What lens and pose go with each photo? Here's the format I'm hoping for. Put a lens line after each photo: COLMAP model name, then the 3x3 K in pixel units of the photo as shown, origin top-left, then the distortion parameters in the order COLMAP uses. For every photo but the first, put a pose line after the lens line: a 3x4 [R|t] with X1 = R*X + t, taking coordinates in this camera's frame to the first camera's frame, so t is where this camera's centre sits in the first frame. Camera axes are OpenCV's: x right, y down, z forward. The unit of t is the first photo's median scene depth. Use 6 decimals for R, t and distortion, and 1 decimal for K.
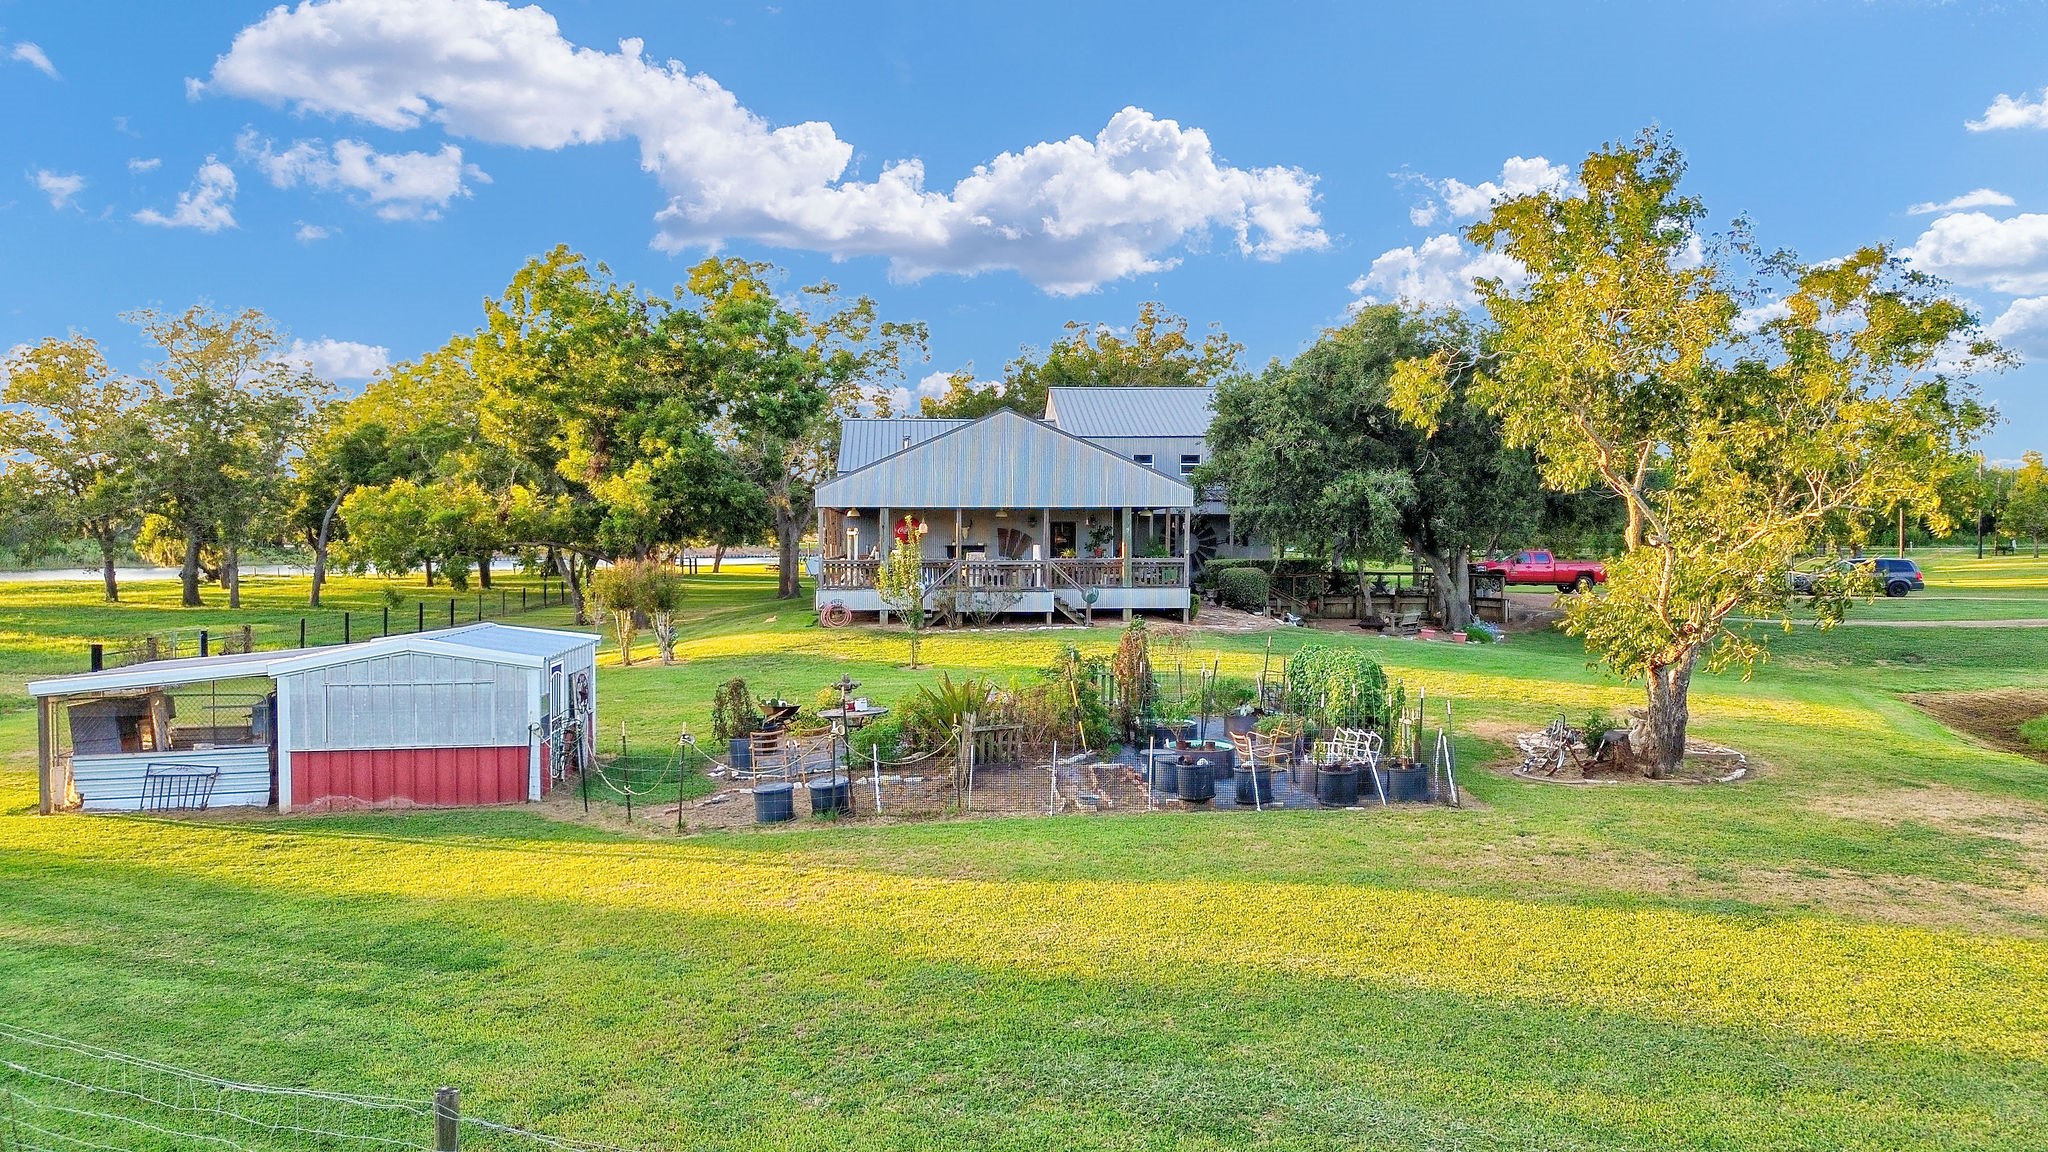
lens RADIAL K [[1498.3, 0, 1024.2], [0, 1498.3, 571.4], [0, 0, 1]] dist [-0.006812, 0.003573]
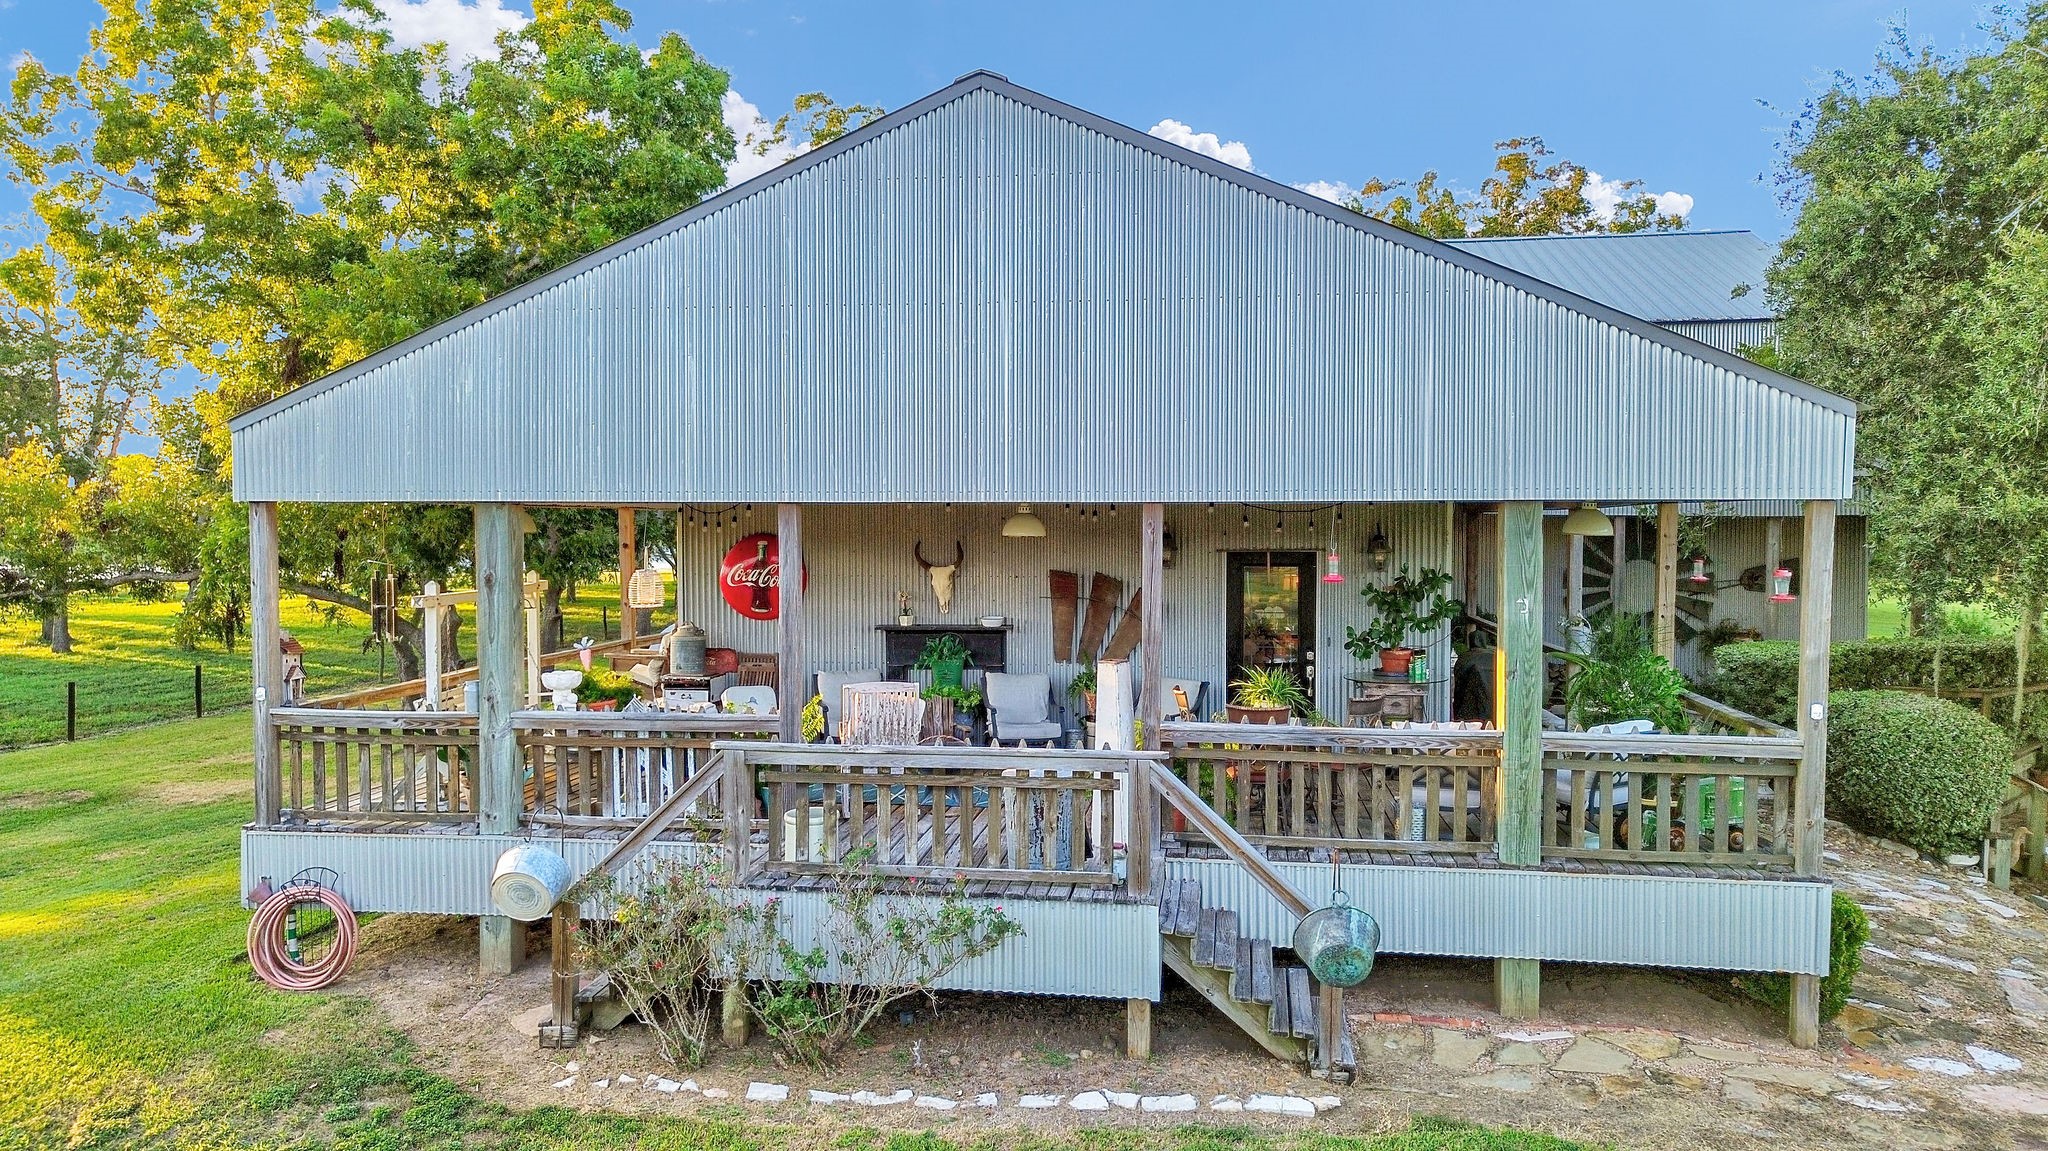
lens RADIAL K [[1498.3, 0, 1027.0], [0, 1498.3, 573.7], [0, 0, 1]] dist [-0.006812, 0.003573]
pose [[0.977328, 0.009357, -0.211526, 0.044208], [-0.007640, 0.999931, 0.008933, -0.033297], [0.211595, -0.007115, 0.977332, 0.769017]]
